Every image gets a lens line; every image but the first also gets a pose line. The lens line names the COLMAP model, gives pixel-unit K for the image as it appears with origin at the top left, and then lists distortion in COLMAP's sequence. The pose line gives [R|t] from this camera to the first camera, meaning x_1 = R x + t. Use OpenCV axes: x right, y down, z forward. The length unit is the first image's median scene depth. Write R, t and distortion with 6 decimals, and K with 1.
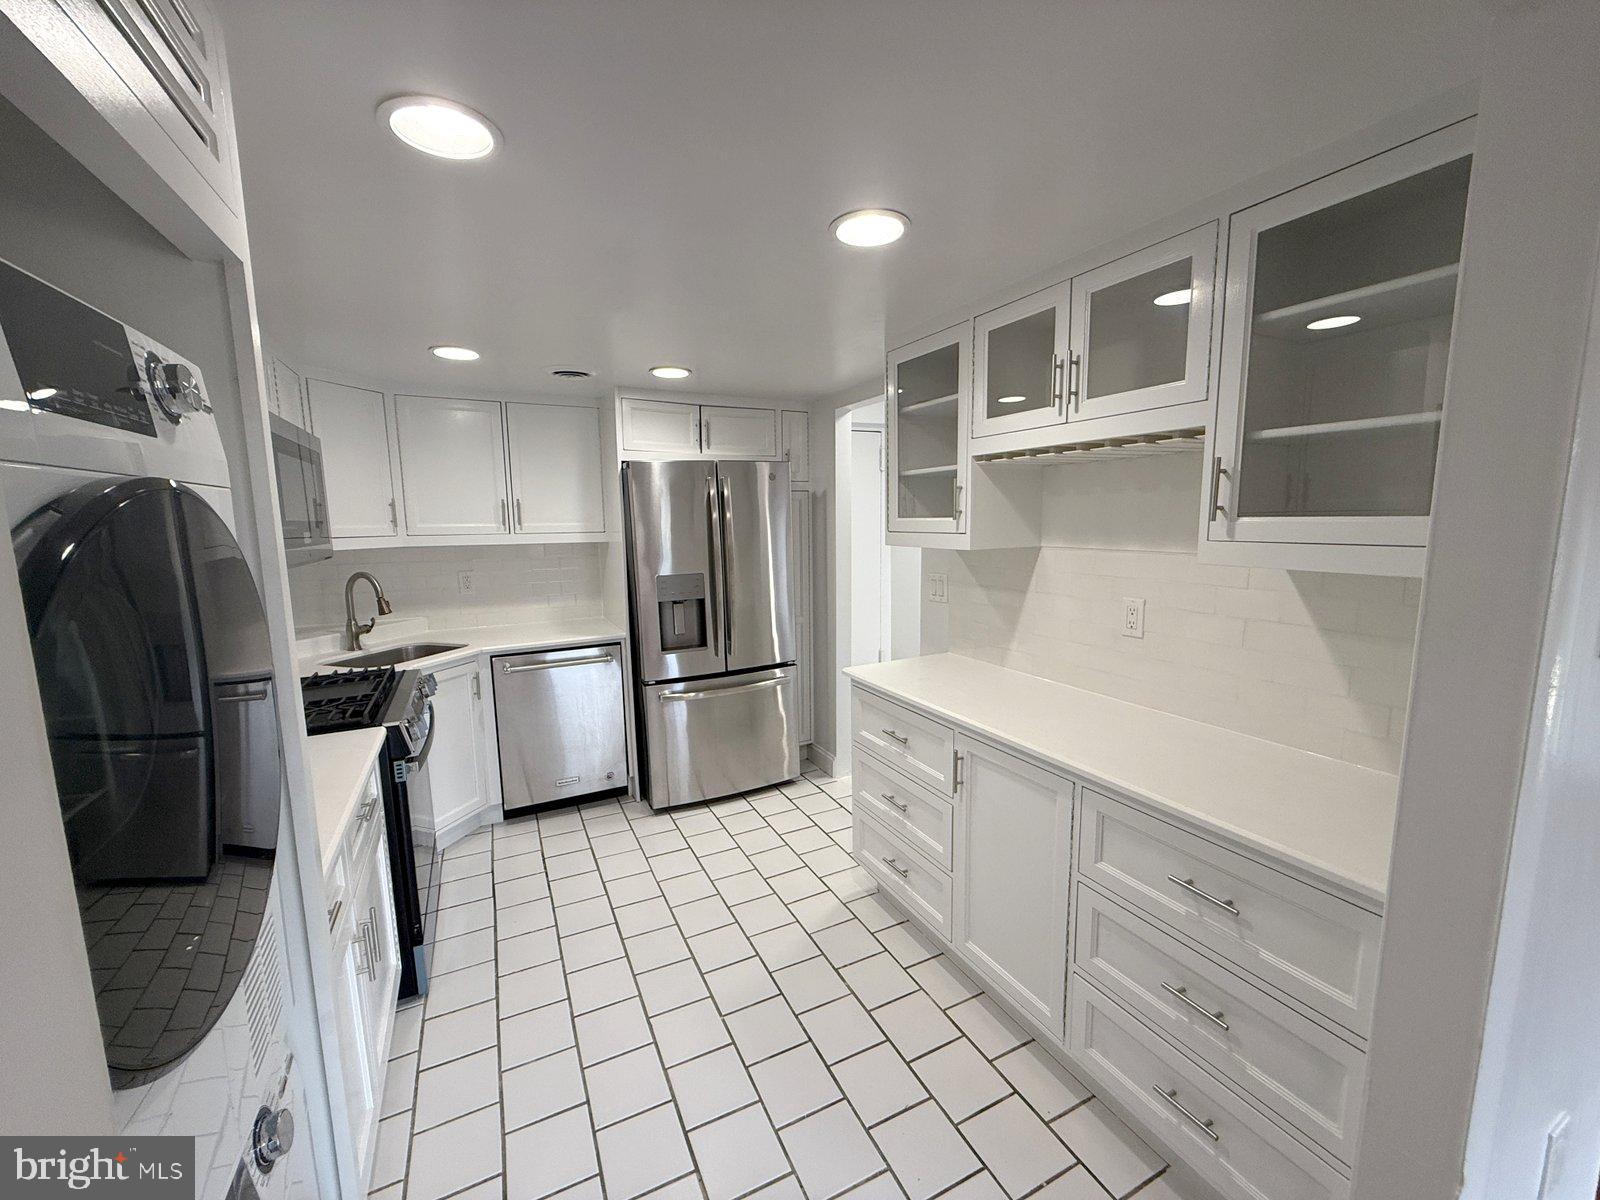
lens RADIAL K [[634.9, 0, 797.9], [0, 634.9, 606.2], [0, 0, 1]] dist [-0.001803, 0.000133]
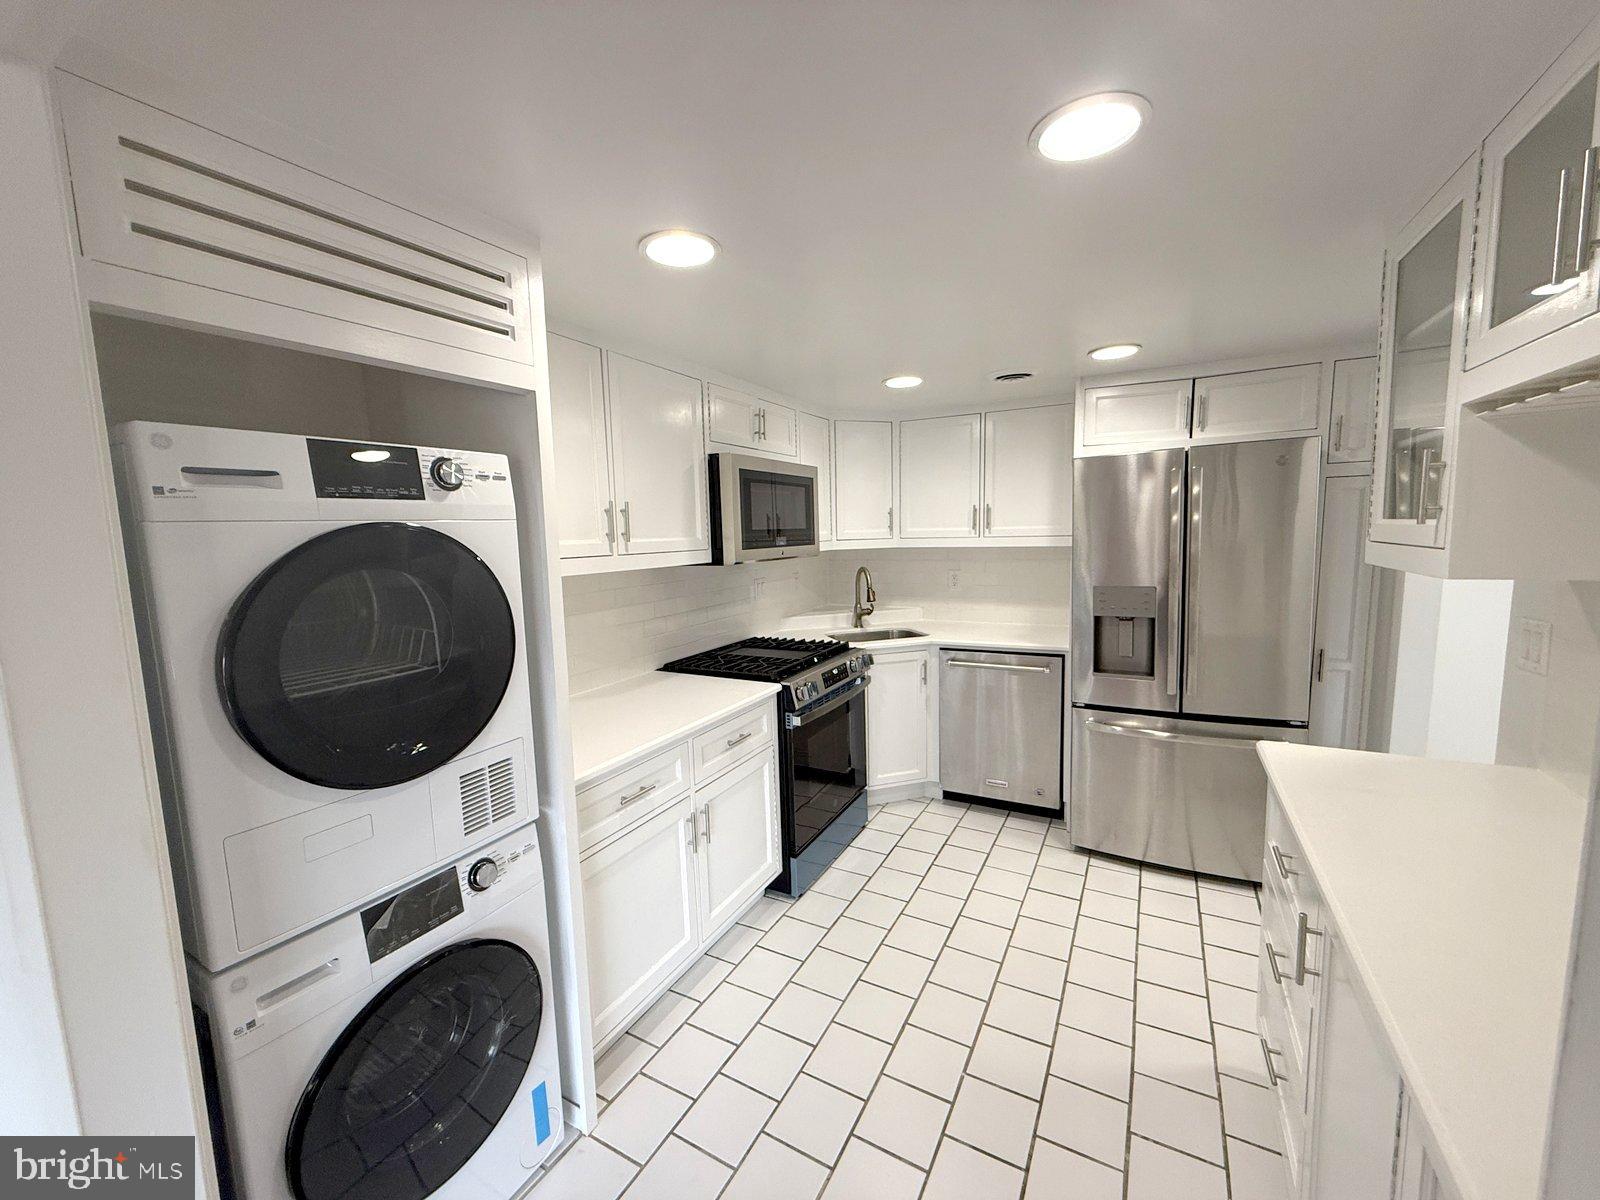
lens RADIAL K [[634.9, 0, 800.7], [0, 634.9, 606.4], [0, 0, 1]] dist [-0.001803, 0.000133]
pose [[0.567347, 0.097757, -0.817656, 0.267070], [-0.094242, 0.994113, 0.053462, -0.028519], [0.818068, 0.046726, 0.573220, 0.159176]]
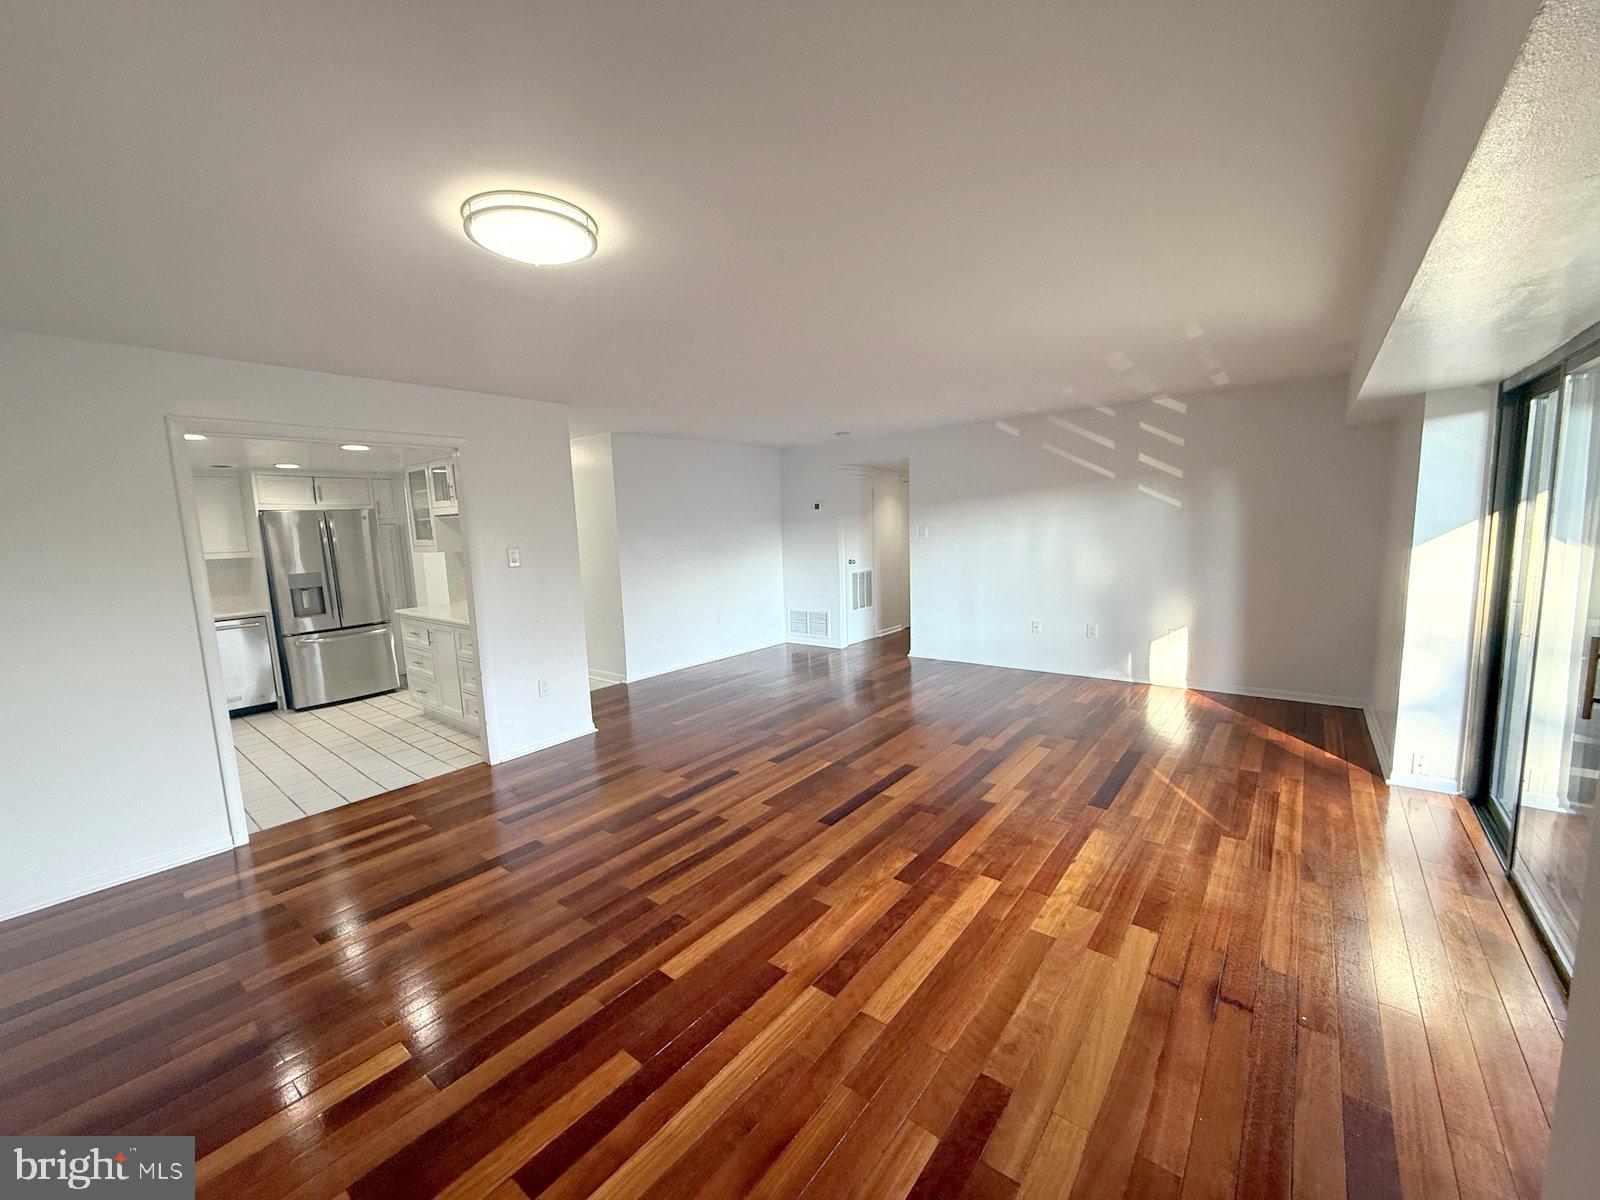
lens RADIAL K [[634.9, 0, 804.6], [0, 634.9, 606.0], [0, 0, 1]] dist [-0.001803, 0.000133]
pose [[0.907722, -0.069065, 0.413848, 0.354251], [0.077267, 0.997006, -0.003089, 0.158616], [-0.412396, 0.034781, 0.910341, -1.227526]]
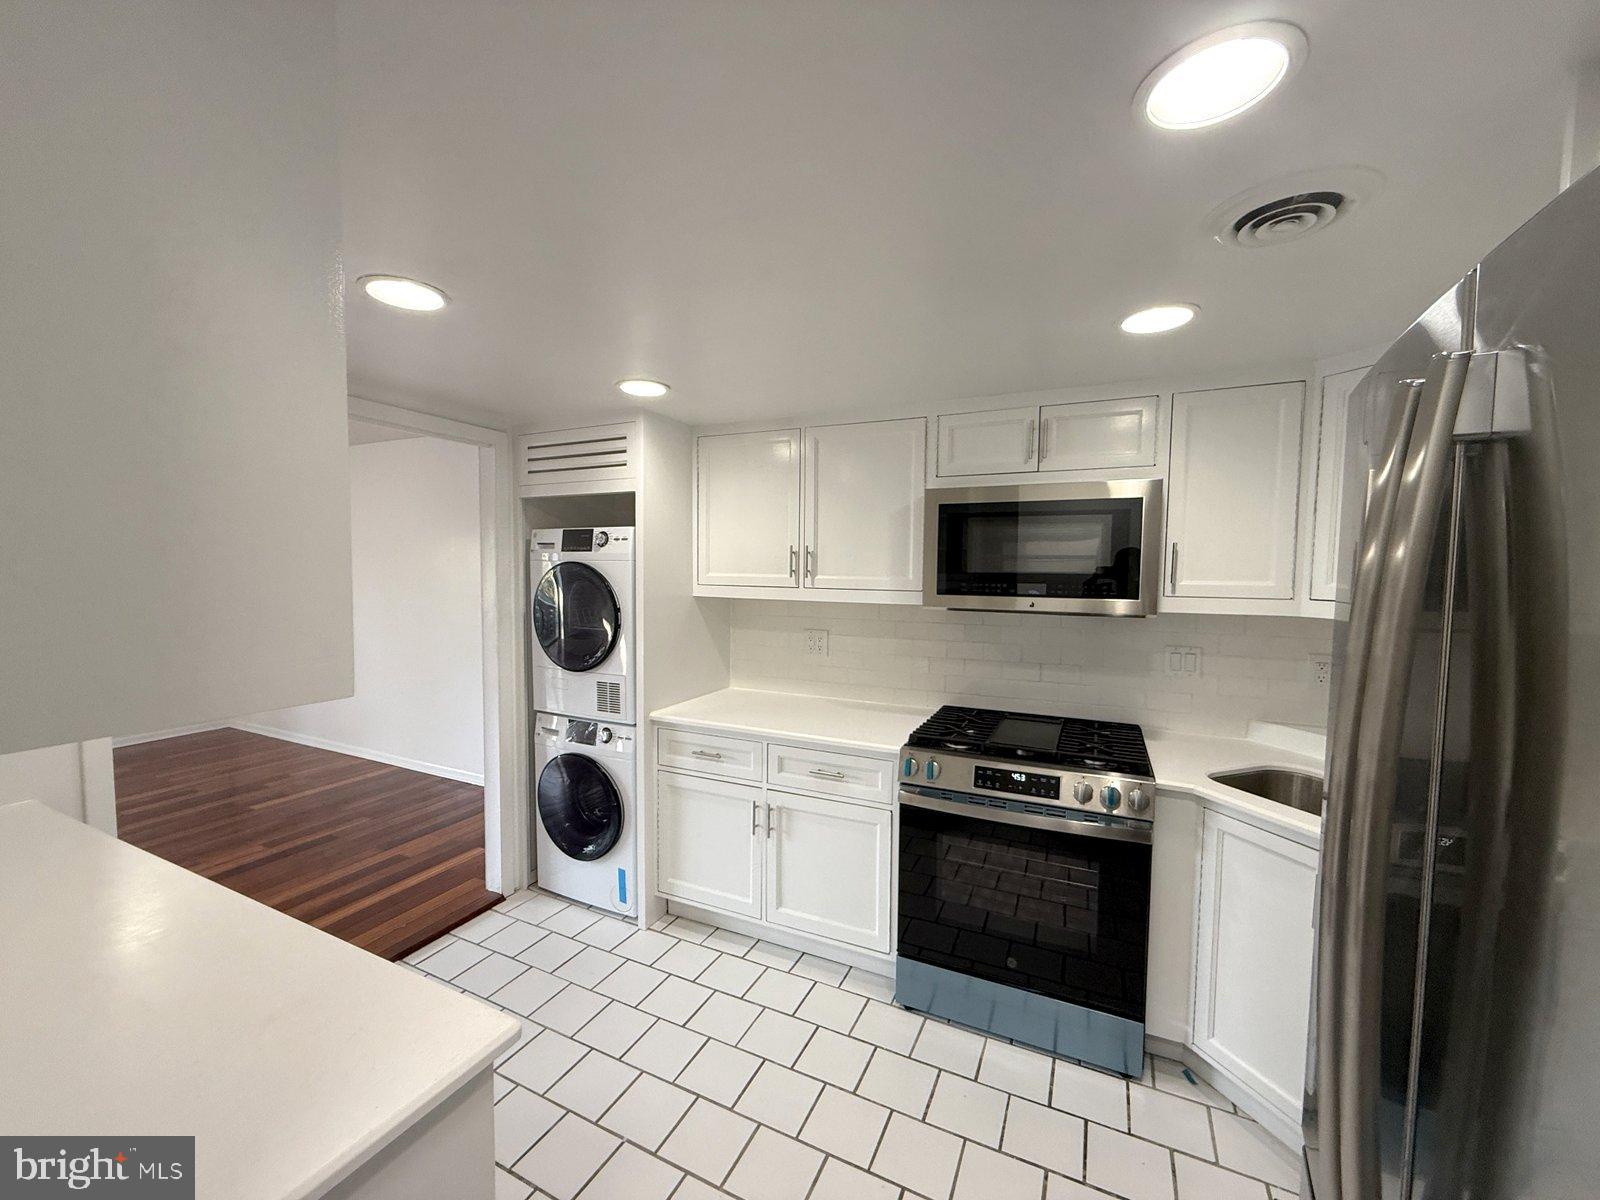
lens RADIAL K [[634.9, 0, 797.6], [0, 634.9, 610.6], [0, 0, 1]] dist [-0.001803, 0.000133]
pose [[-0.793150, 0.043230, -0.607491, 0.009078], [-0.083925, 0.980203, 0.179327, -0.242642], [0.603217, 0.193216, -0.773820, 1.717011]]
